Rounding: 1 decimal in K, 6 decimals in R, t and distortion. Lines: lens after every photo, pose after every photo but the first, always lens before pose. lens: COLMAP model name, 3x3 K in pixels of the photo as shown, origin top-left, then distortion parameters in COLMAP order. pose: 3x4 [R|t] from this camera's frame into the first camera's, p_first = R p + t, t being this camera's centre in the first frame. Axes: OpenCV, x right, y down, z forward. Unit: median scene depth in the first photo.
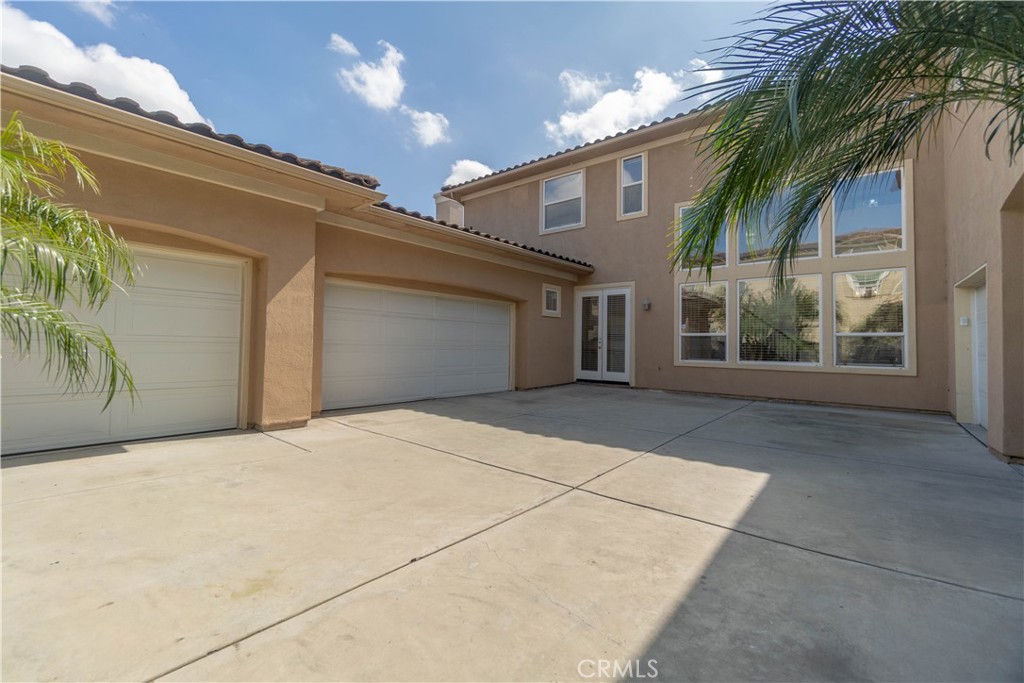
lens RADIAL K [[444.8, 0, 503.8], [0, 444.8, 338.8], [0, 0, 1]] dist [-0.006984, -0.000189]
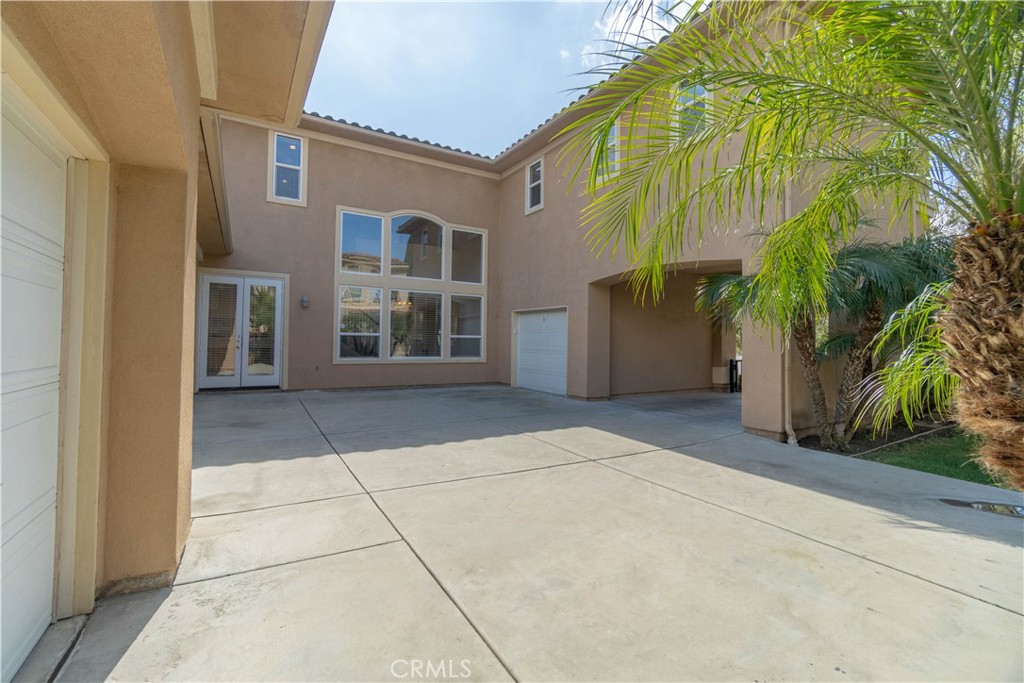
lens RADIAL K [[444.8, 0, 504.6], [0, 444.8, 335.7], [0, 0, 1]] dist [-0.006984, -0.000189]
pose [[0.322623, -0.000206, 0.946527, -0.595880], [-0.018590, 0.999806, 0.006554, -0.024703], [-0.946345, -0.019711, 0.322557, 0.403046]]
